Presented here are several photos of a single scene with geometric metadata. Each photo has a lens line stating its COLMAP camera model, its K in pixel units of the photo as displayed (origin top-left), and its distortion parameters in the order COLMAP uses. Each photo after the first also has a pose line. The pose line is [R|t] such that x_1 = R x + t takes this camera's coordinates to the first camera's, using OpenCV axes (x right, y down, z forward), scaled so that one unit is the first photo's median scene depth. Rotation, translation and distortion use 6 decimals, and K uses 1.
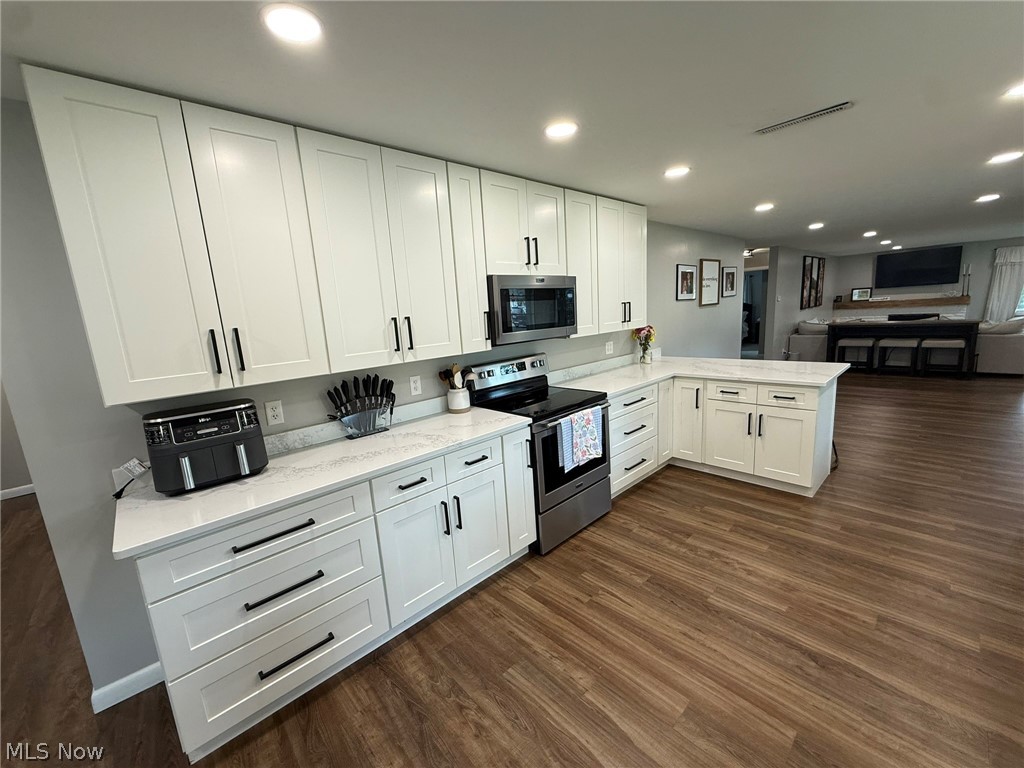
lens RADIAL K [[406.5, 0, 509.9], [0, 406.5, 382.7], [0, 0, 1]] dist [-0.003927, 0.000702]
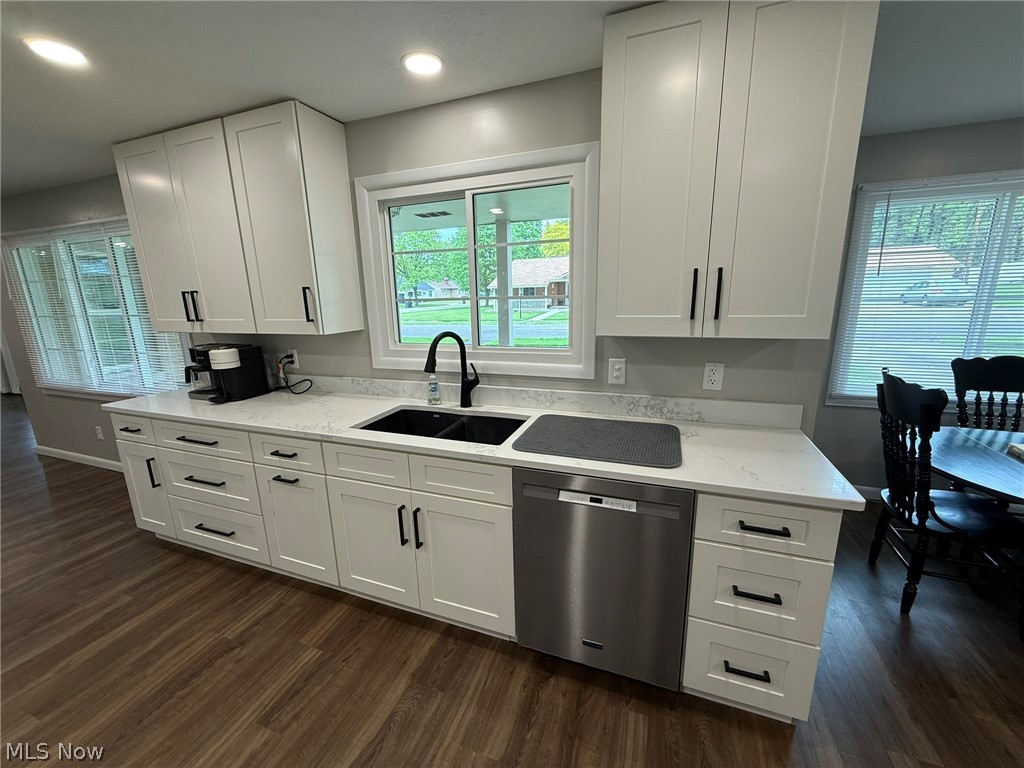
lens RADIAL K [[406.5, 0, 508.3], [0, 406.5, 382.6], [0, 0, 1]] dist [-0.003927, 0.000702]
pose [[-0.443931, -0.118524, 0.888188, 0.077378], [0.209944, 0.949865, 0.231688, -0.084559], [-0.871119, 0.289323, -0.396791, 0.543418]]
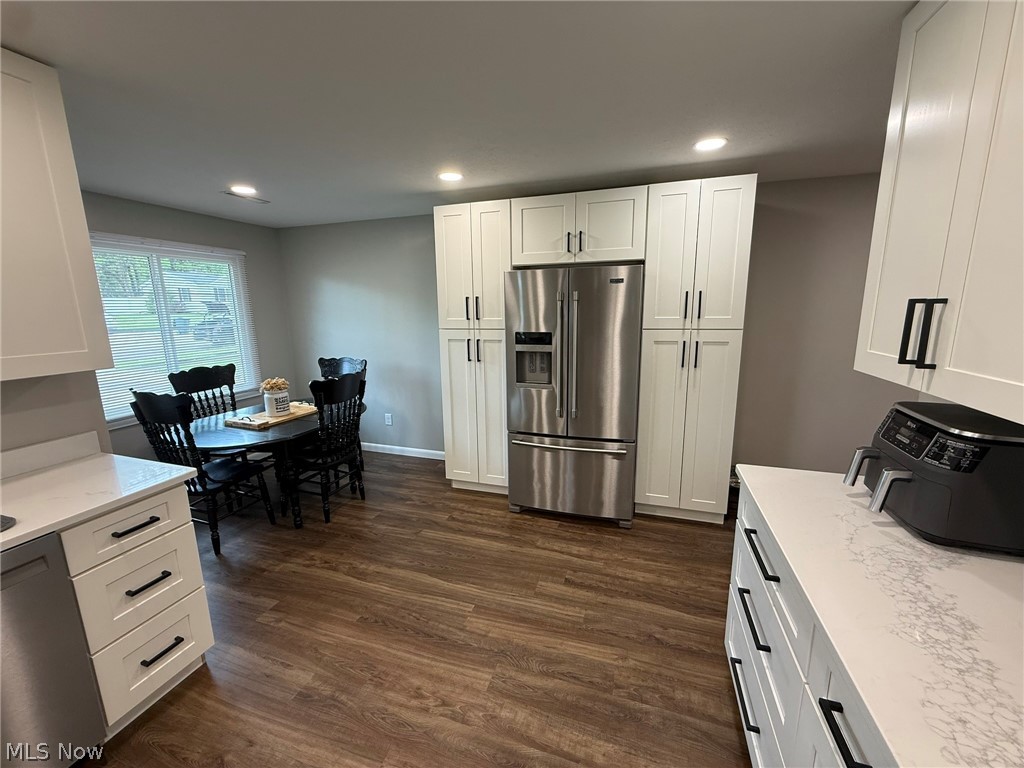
lens RADIAL K [[406.5, 0, 509.6], [0, 406.5, 383.4], [0, 0, 1]] dist [-0.003927, 0.000702]
pose [[-0.872315, 0.168301, -0.459065, 0.118714], [-0.013228, 0.930424, 0.366246, -0.149626], [0.488765, 0.325555, -0.809397, 0.793422]]
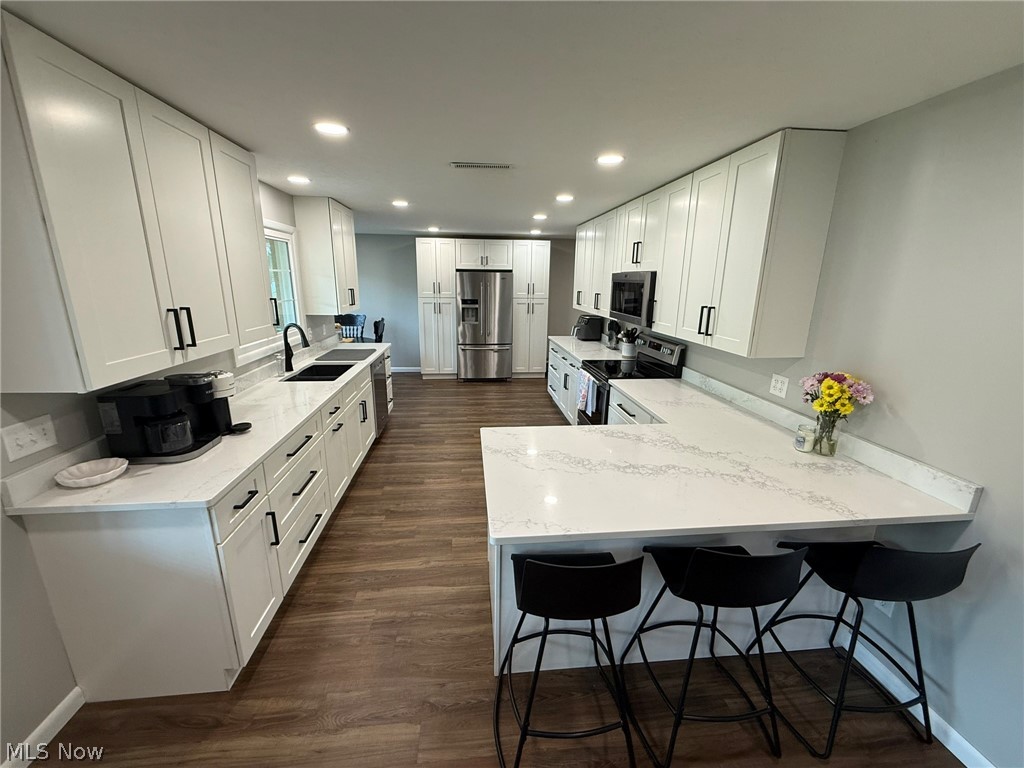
lens RADIAL K [[406.5, 0, 508.6], [0, 406.5, 386.5], [0, 0, 1]] dist [-0.003927, 0.000702]
pose [[-0.602917, 0.260898, -0.753939, 1.474484], [-0.113287, 0.907444, 0.404613, -0.443606], [0.789720, 0.329360, -0.517557, 1.597368]]
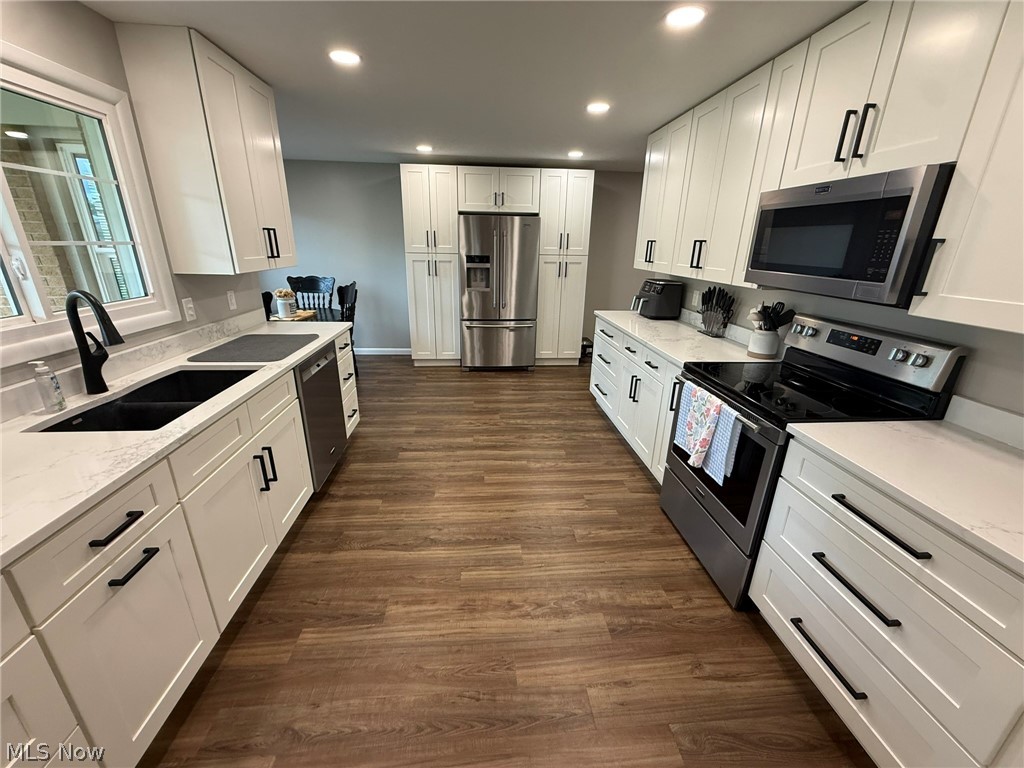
lens RADIAL K [[406.5, 0, 510.8], [0, 406.5, 386.0], [0, 0, 1]] dist [-0.003927, 0.000702]
pose [[-0.616236, 0.313463, -0.722492, 0.934074], [-0.116221, 0.871139, 0.477084, -0.248888], [0.778939, 0.377965, -0.500396, 1.125273]]
